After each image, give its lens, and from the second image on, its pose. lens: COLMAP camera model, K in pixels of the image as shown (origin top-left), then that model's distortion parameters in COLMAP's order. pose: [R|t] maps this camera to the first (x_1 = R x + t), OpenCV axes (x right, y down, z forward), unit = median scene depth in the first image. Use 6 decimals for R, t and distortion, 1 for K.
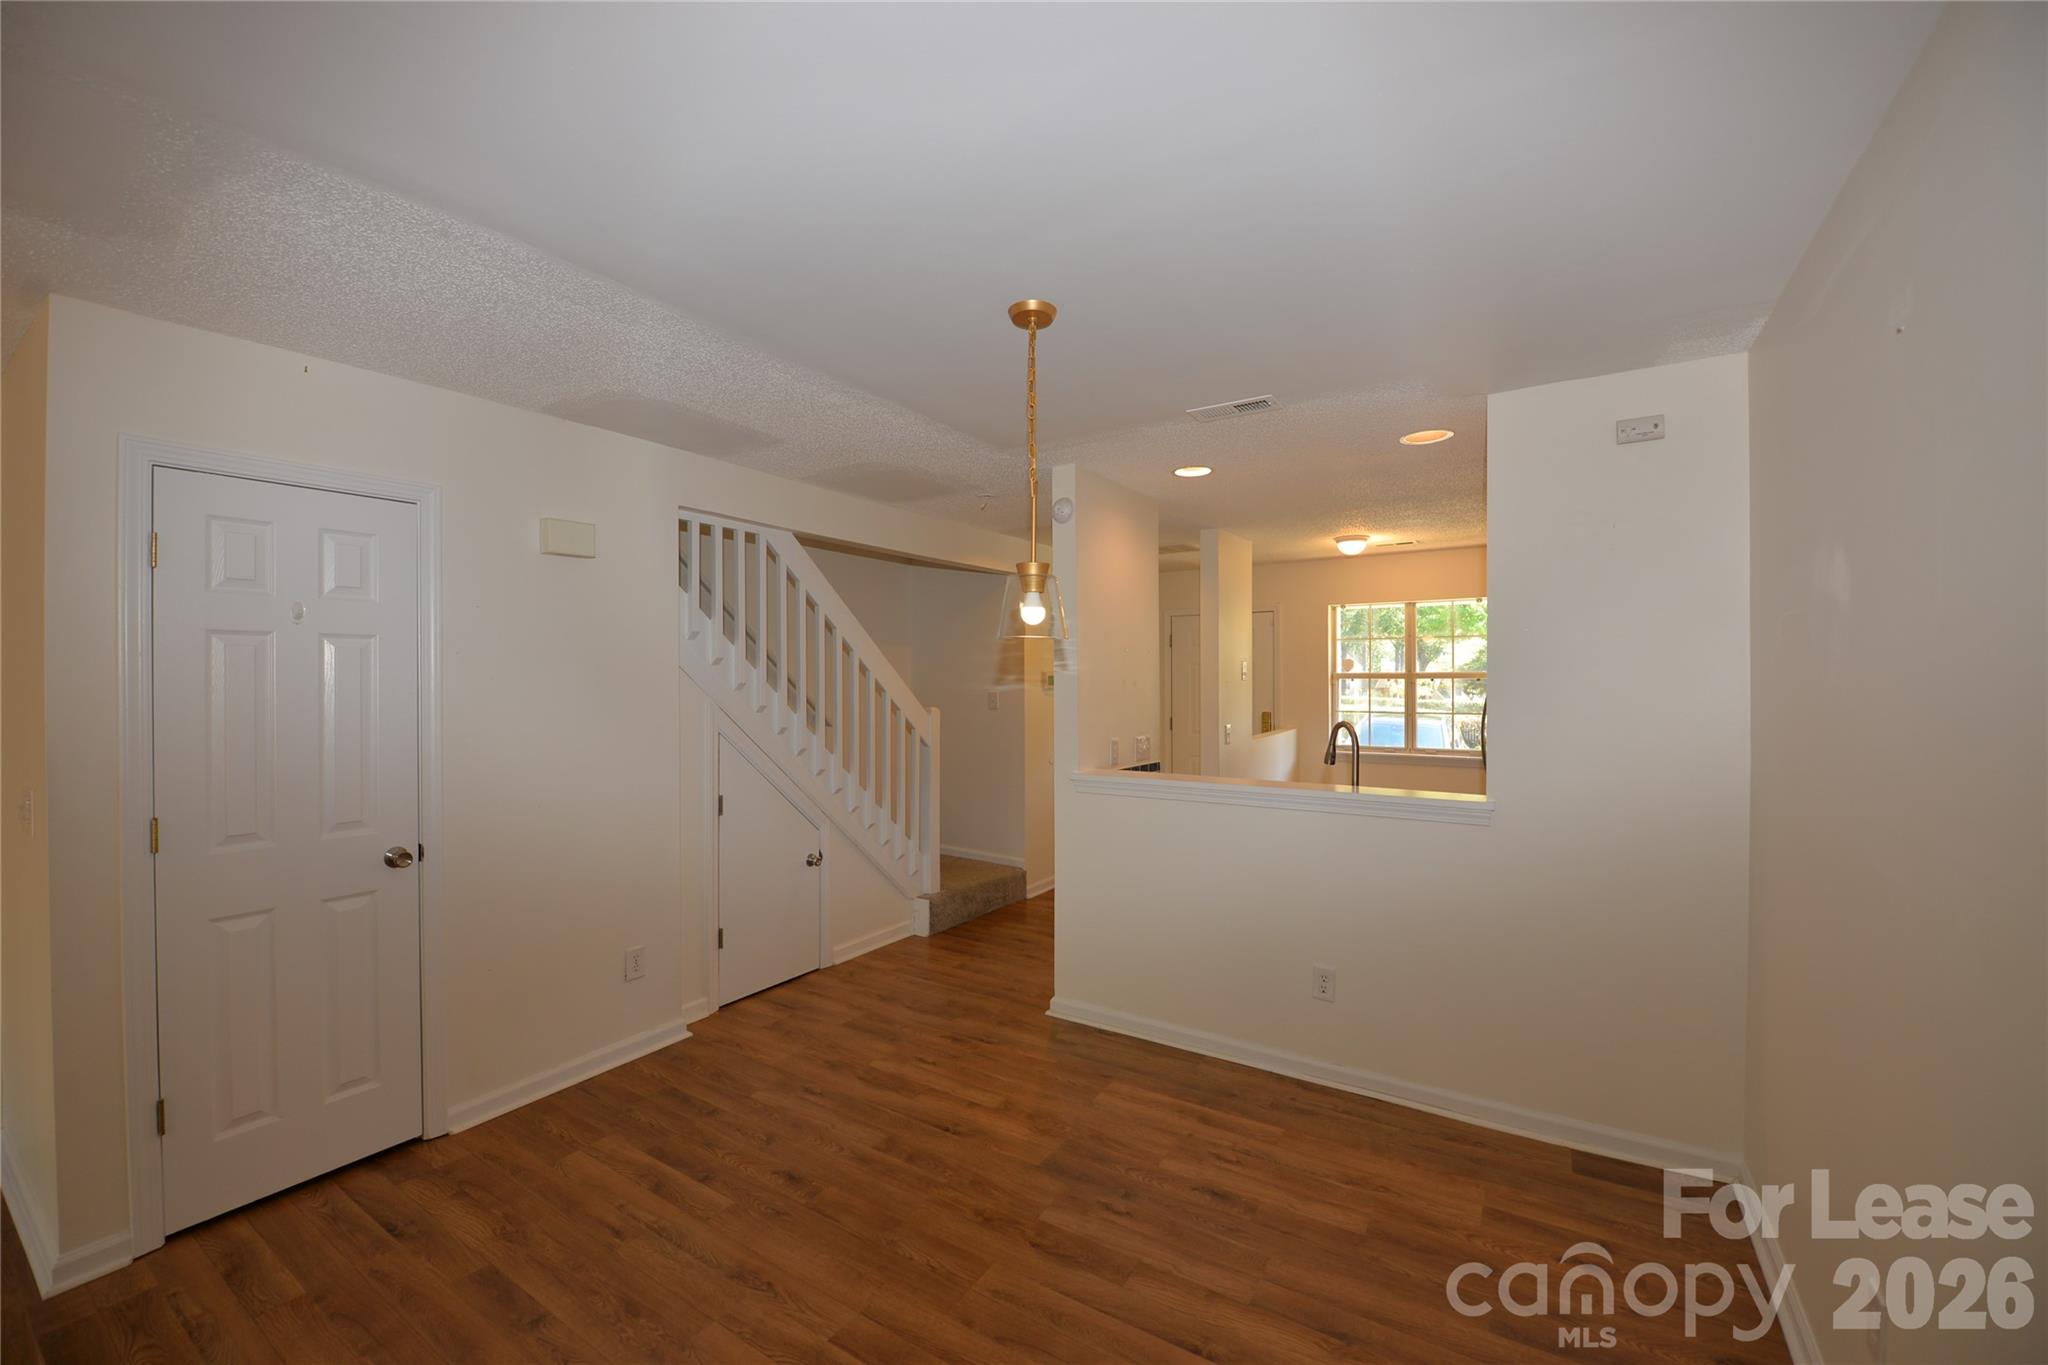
lens RADIAL K [[812.5, 0, 1023.1], [0, 812.5, 680.4], [0, 0, 1]] dist [-0.014750, -0.002956]
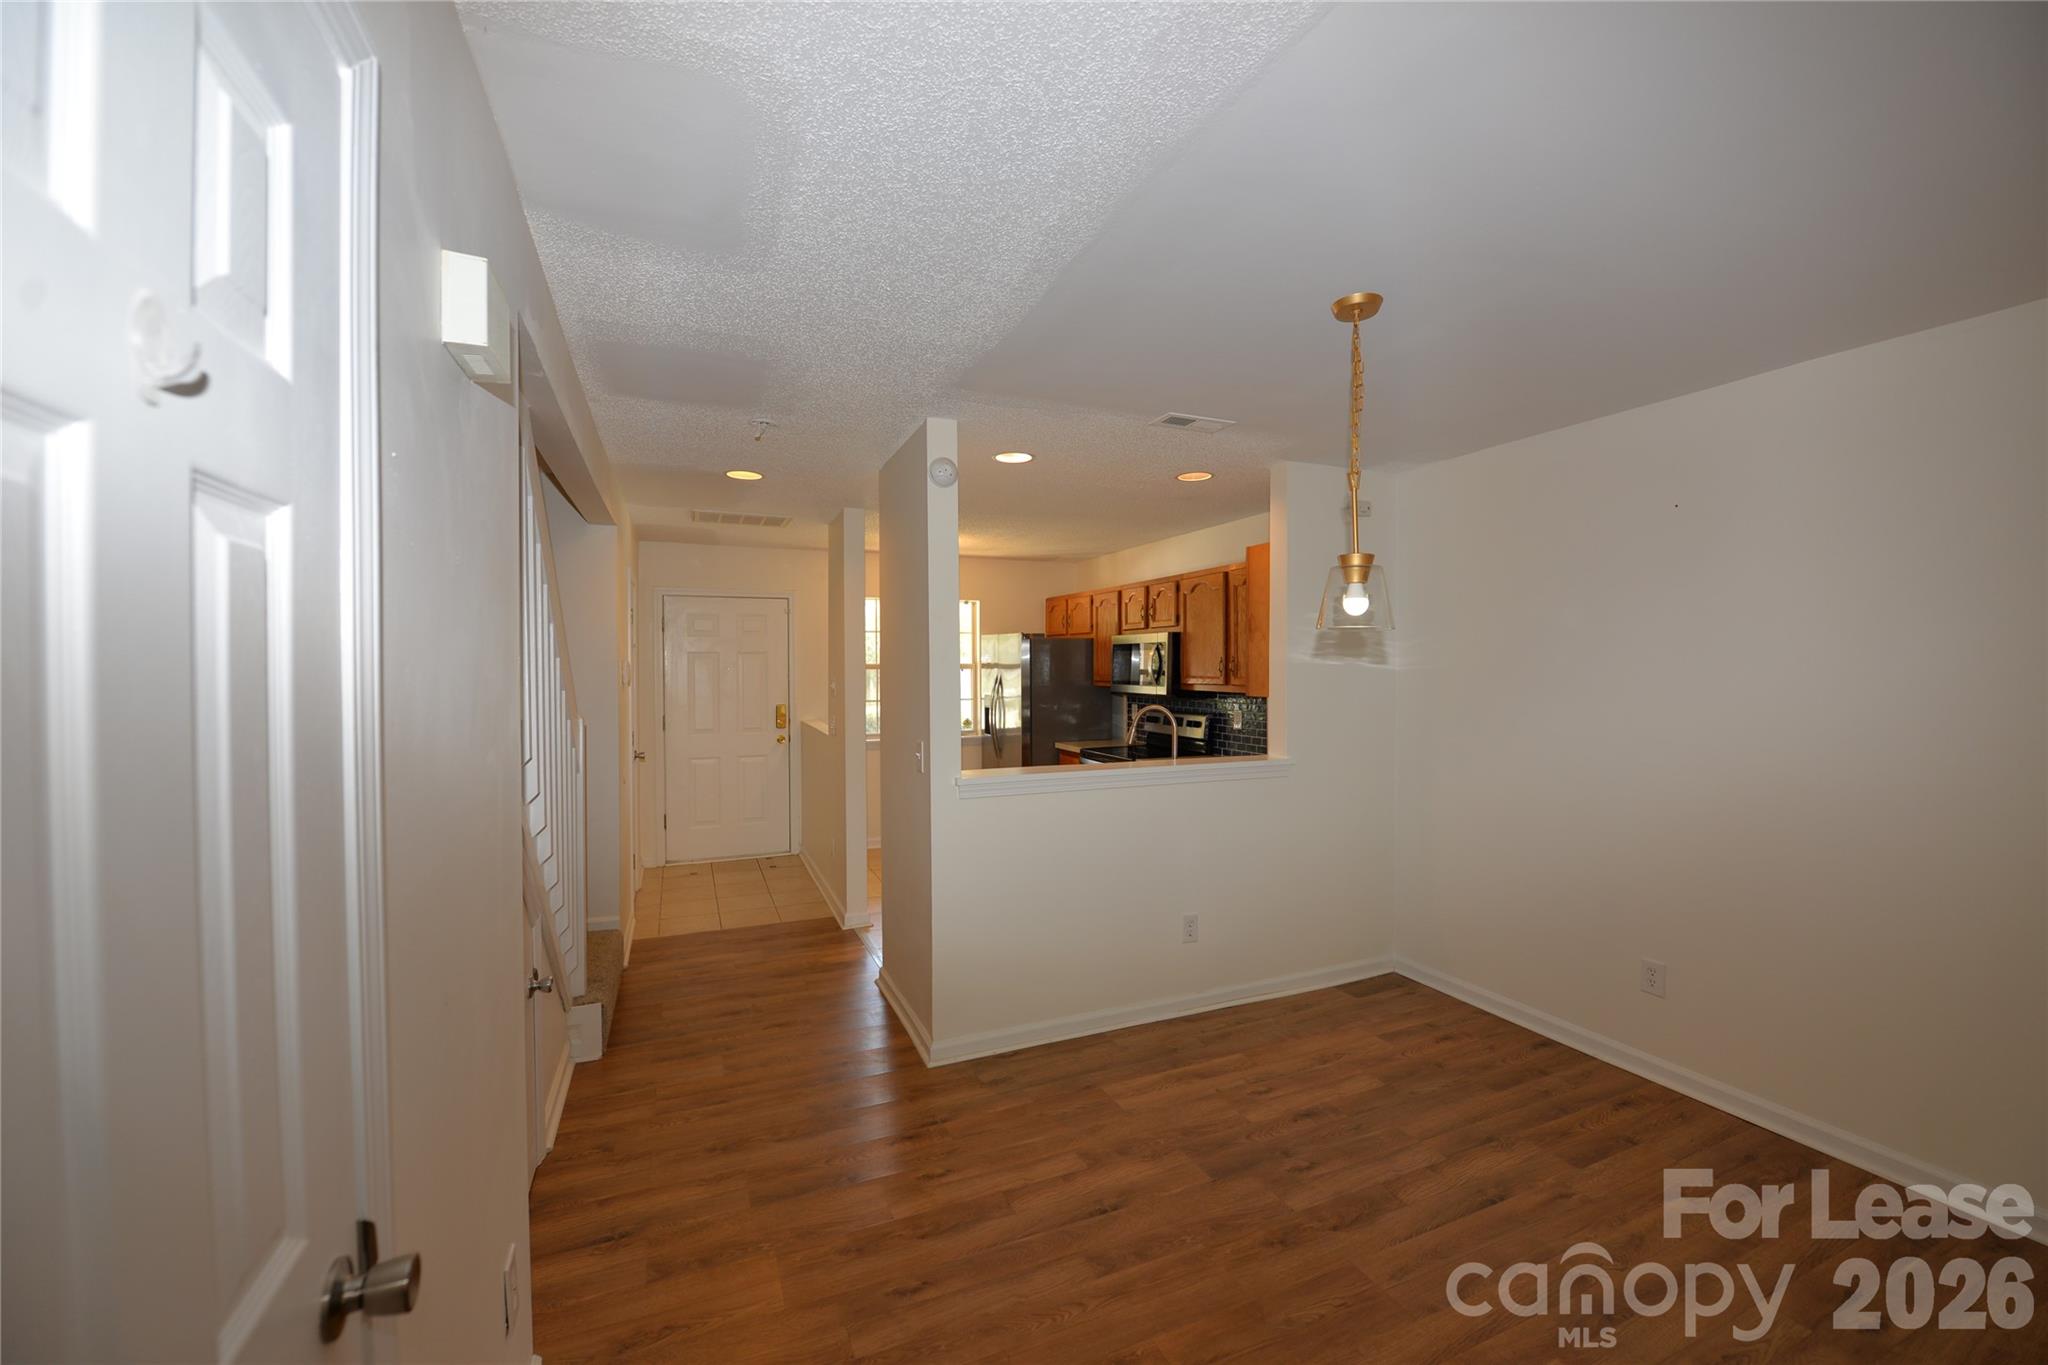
lens RADIAL K [[812.5, 0, 1023.1], [0, 812.5, 680.4], [0, 0, 1]] dist [-0.014750, -0.002956]
pose [[0.560438, -0.012013, 0.828110, -0.832037], [0.003215, 0.999919, 0.012330, -0.000562], [-0.828190, -0.004248, 0.560431, 0.614224]]
